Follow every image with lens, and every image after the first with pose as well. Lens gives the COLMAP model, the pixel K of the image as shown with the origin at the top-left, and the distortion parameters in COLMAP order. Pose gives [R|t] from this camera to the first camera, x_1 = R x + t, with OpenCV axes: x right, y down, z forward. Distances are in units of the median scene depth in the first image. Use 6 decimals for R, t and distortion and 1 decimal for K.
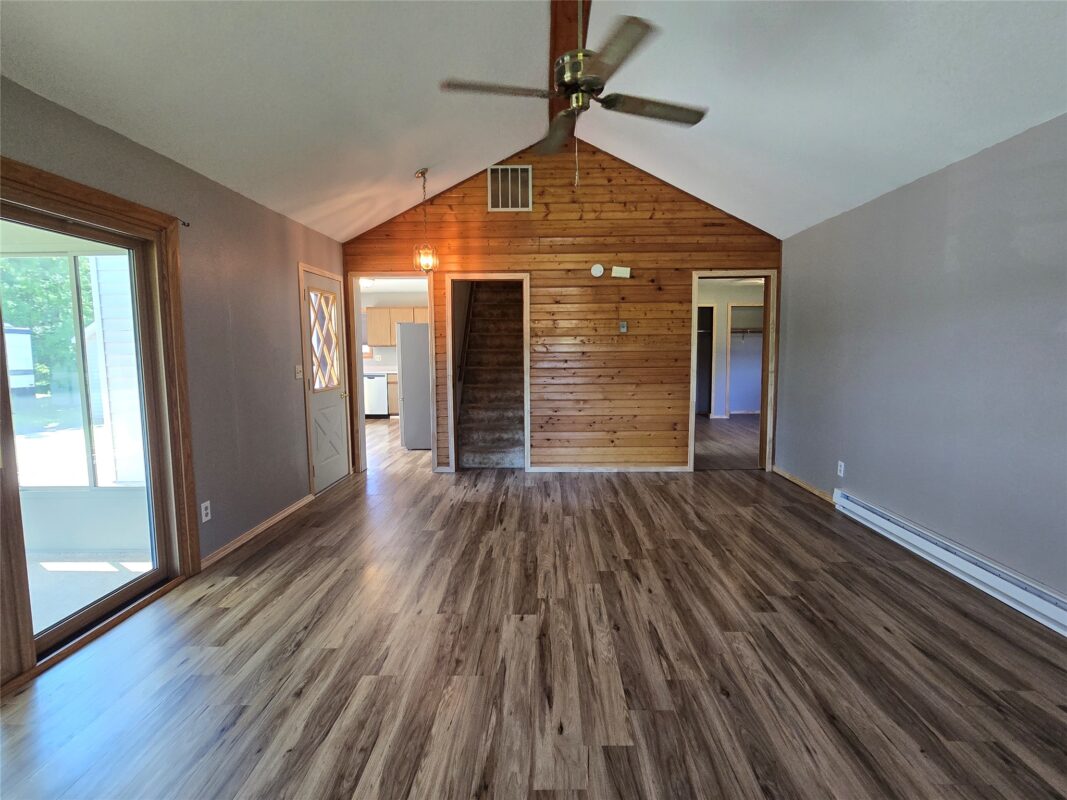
lens RADIAL K [[516.7, 0, 542.6], [0, 516.7, 396.3], [0, 0, 1]] dist [-0.006024, 0.001194]
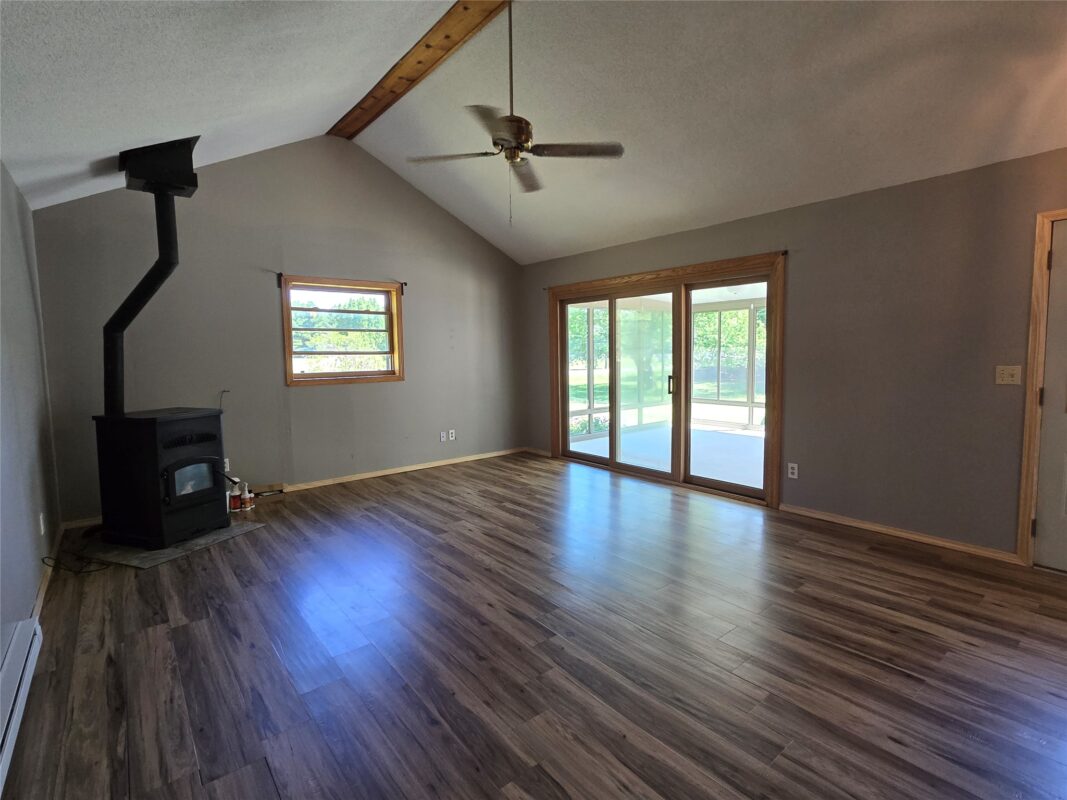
lens RADIAL K [[516.7, 0, 547.4], [0, 516.7, 399.7], [0, 0, 1]] dist [-0.006024, 0.001194]
pose [[-0.759876, 0.082496, -0.644813, 0.688711], [-0.038724, 0.984409, 0.171577, -0.163343], [0.648914, 0.155347, -0.744834, 1.658630]]
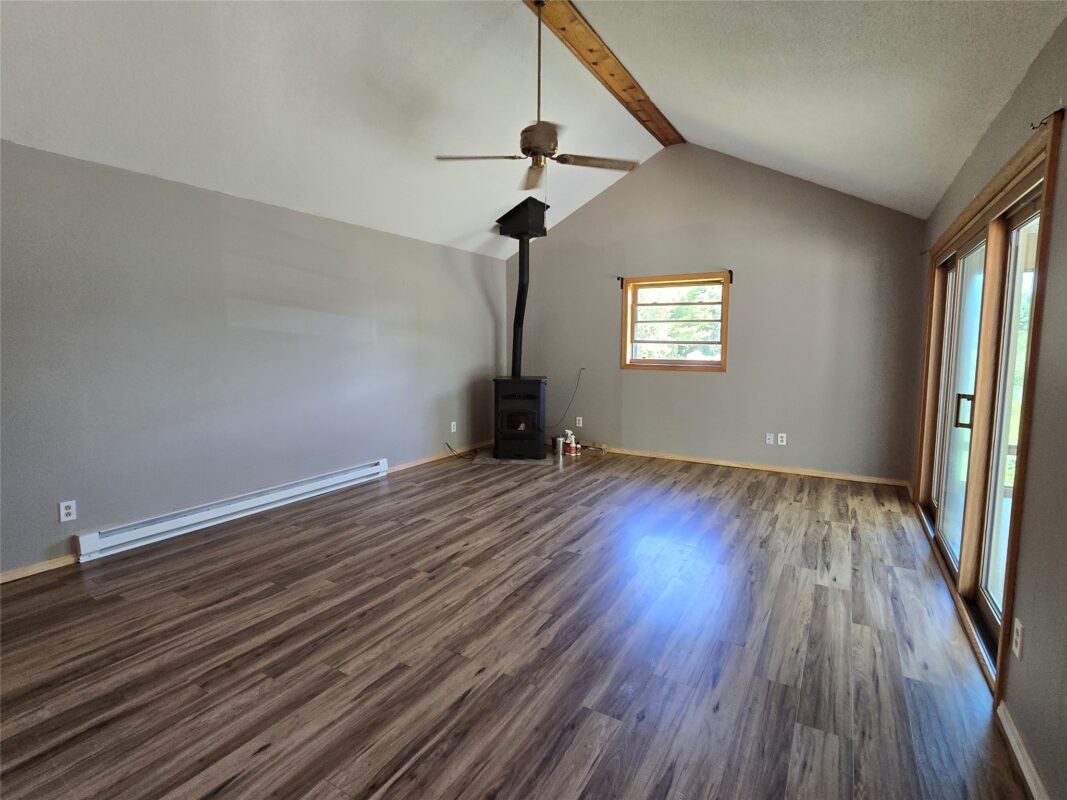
lens RADIAL K [[516.7, 0, 540.0], [0, 516.7, 399.4], [0, 0, 1]] dist [-0.006024, 0.001194]
pose [[-0.865704, -0.049442, 0.498109, -0.506981], [0.050636, 0.981355, 0.185413, -0.165418], [-0.497989, 0.185735, -0.847060, 1.800822]]
